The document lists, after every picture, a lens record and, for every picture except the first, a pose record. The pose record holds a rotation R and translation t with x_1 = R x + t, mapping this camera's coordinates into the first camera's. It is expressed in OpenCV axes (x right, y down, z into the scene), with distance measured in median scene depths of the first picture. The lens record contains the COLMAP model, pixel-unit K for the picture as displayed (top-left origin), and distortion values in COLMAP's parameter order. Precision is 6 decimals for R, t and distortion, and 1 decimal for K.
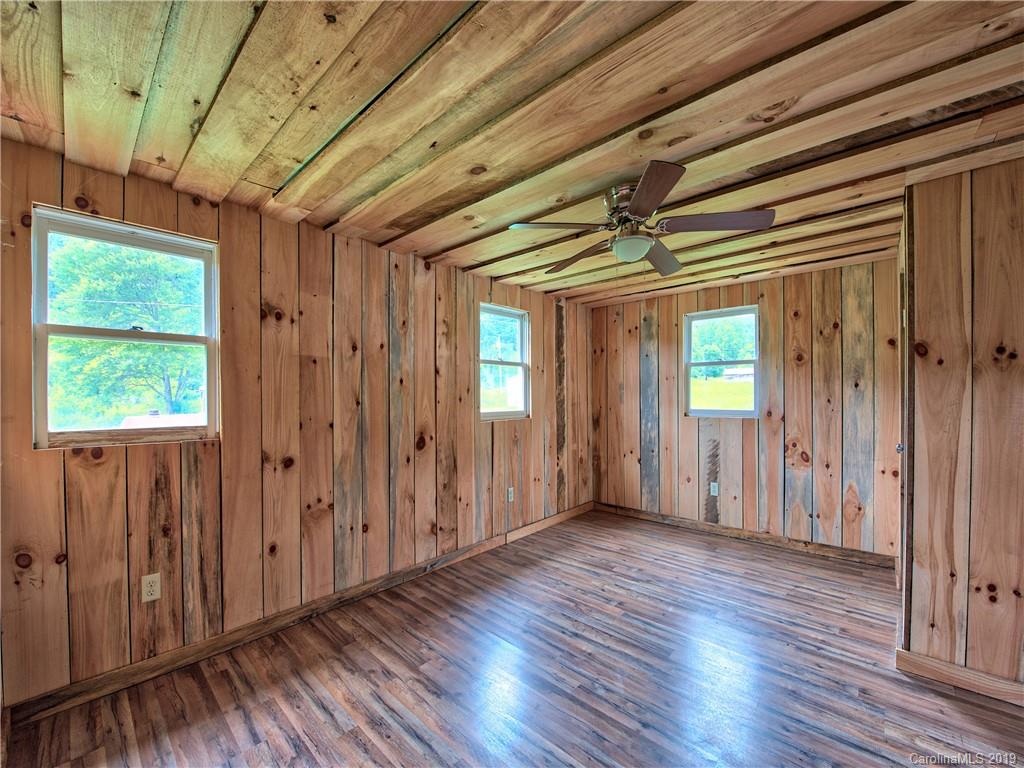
lens RADIAL K [[408.2, 0, 513.0], [0, 408.2, 397.4], [0, 0, 1]] dist [-0.016960, -0.000260]
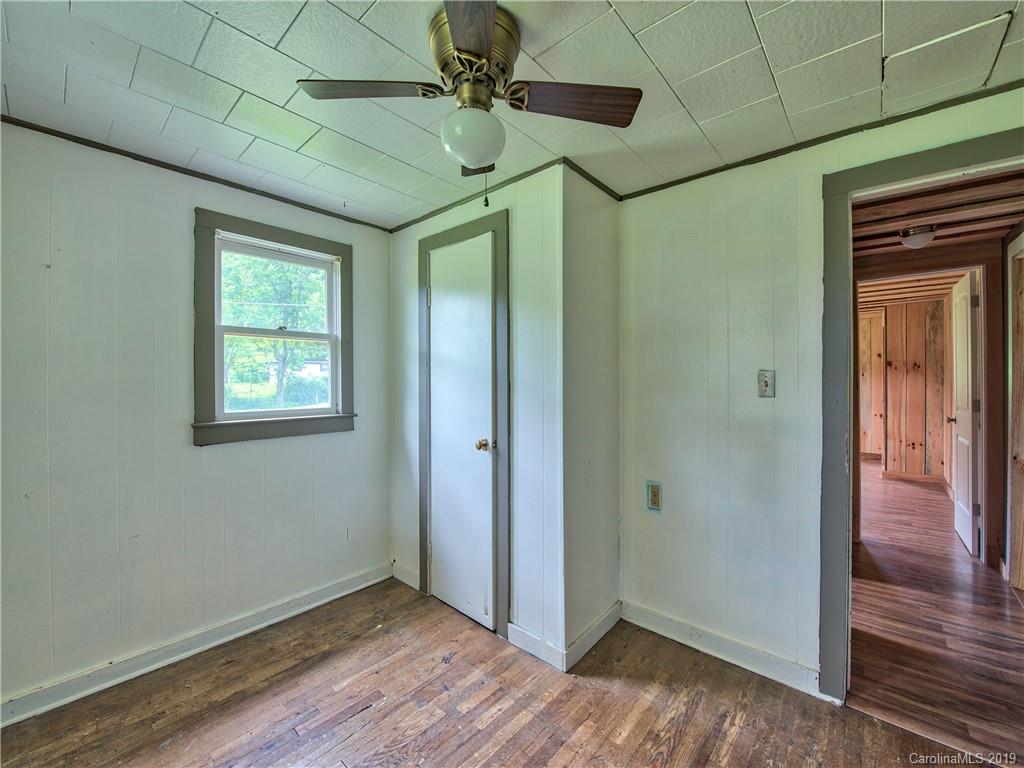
lens RADIAL K [[411.5, 0, 504.0], [0, 411.5, 380.7], [0, 0, 1]] dist [-0.015135, -0.000571]
pose [[0.999964, -0.001840, 0.008336, -0.873678], [0.001881, 0.999986, -0.004857, 0.005506], [-0.008327, 0.004873, 0.999953, -0.931726]]
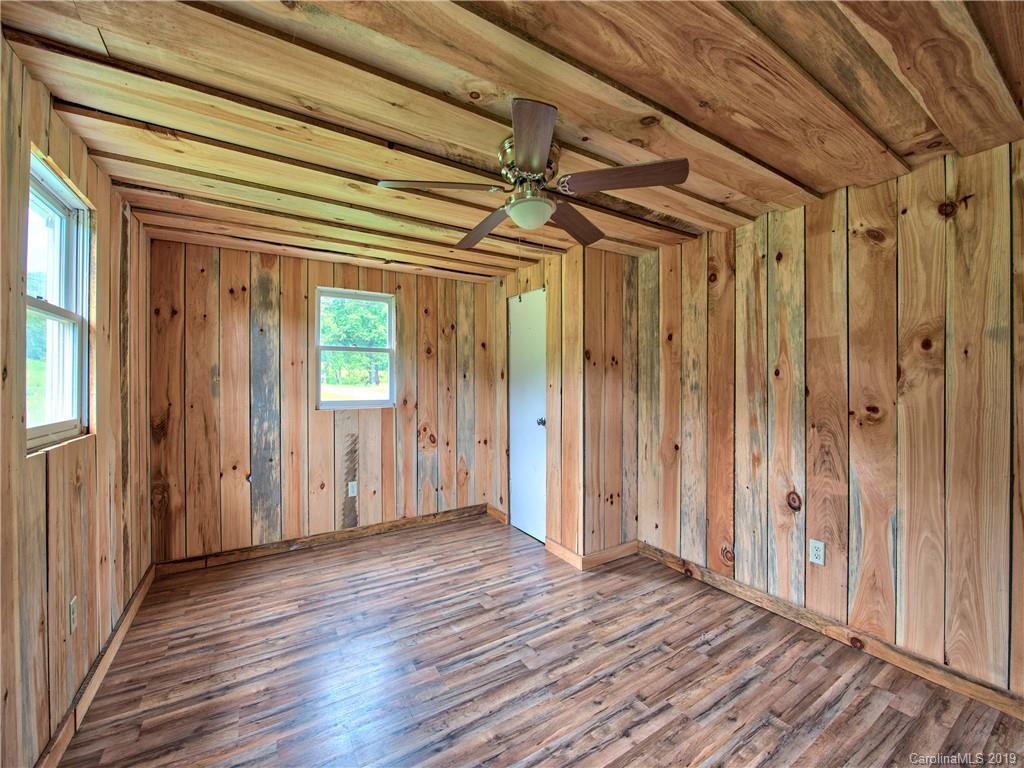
lens RADIAL K [[411.5, 0, 504.0], [0, 411.5, 380.7], [0, 0, 1]] dist [-0.015135, -0.000571]
pose [[0.273363, 0.005531, 0.961895, -0.294816], [0.005077, 0.999961, -0.007193, -0.005789], [-0.961898, 0.006850, 0.273324, 0.440975]]
